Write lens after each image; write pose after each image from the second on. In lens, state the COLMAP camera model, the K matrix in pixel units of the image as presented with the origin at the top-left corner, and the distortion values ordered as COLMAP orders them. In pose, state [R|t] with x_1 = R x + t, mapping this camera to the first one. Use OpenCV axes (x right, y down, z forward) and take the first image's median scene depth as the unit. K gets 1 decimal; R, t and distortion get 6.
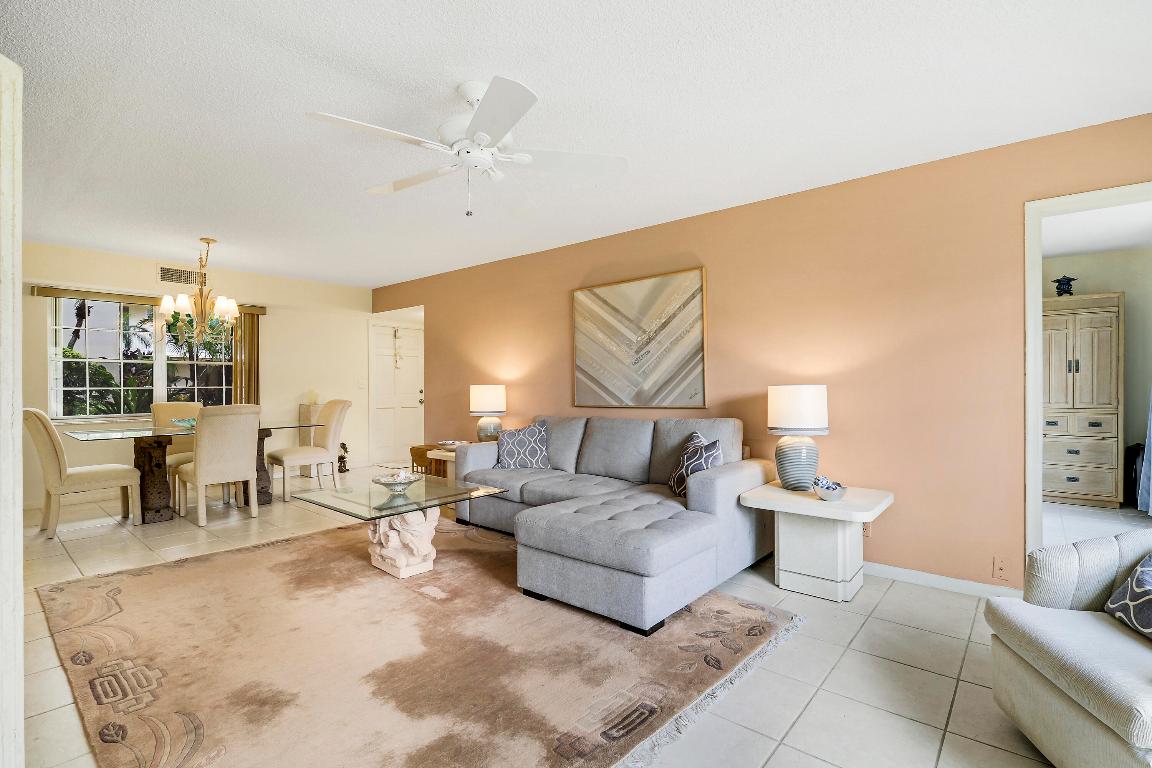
lens RADIAL K [[538.8, 0, 569.6], [0, 538.8, 385.9], [0, 0, 1]] dist [-0.018261, -0.000195]
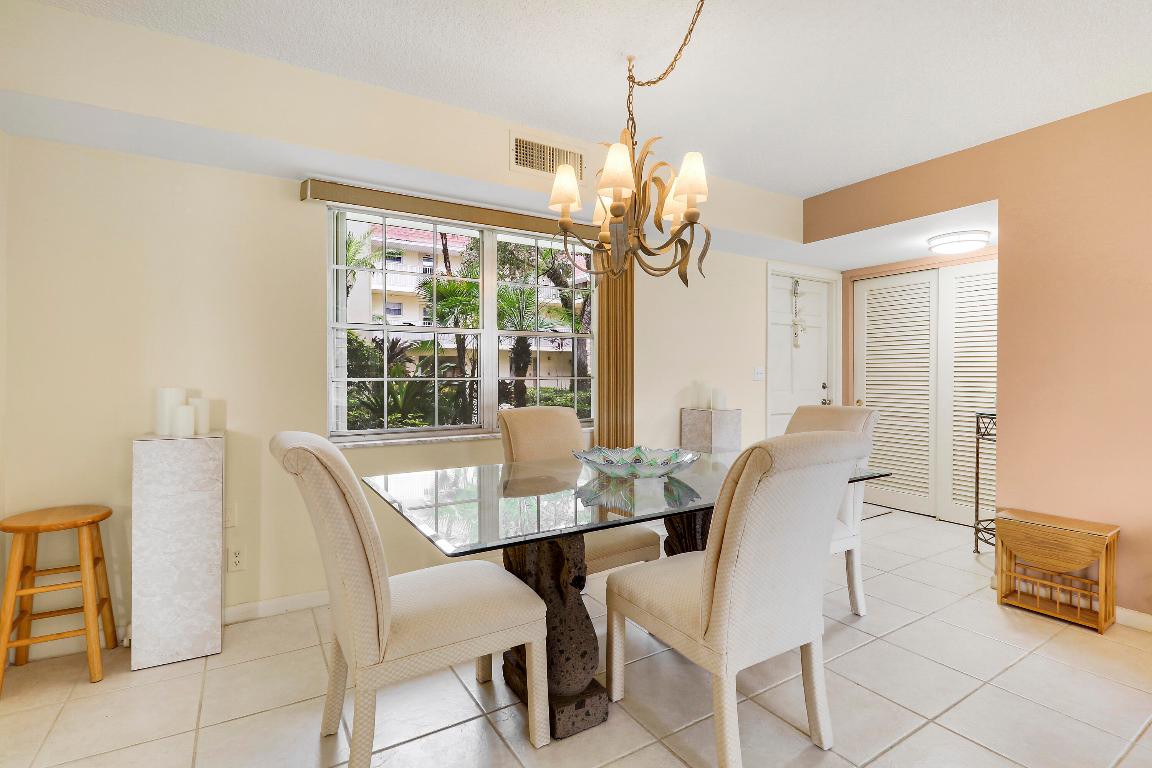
lens RADIAL K [[546.8, 0, 585.7], [0, 546.8, 380.9], [0, 0, 1]] dist [-0.005733, -0.000416]
pose [[0.955409, -0.000569, -0.295284, -0.552238], [0.002601, 0.999976, 0.006490, 0.001583], [0.295273, -0.006968, 0.955387, 0.531351]]
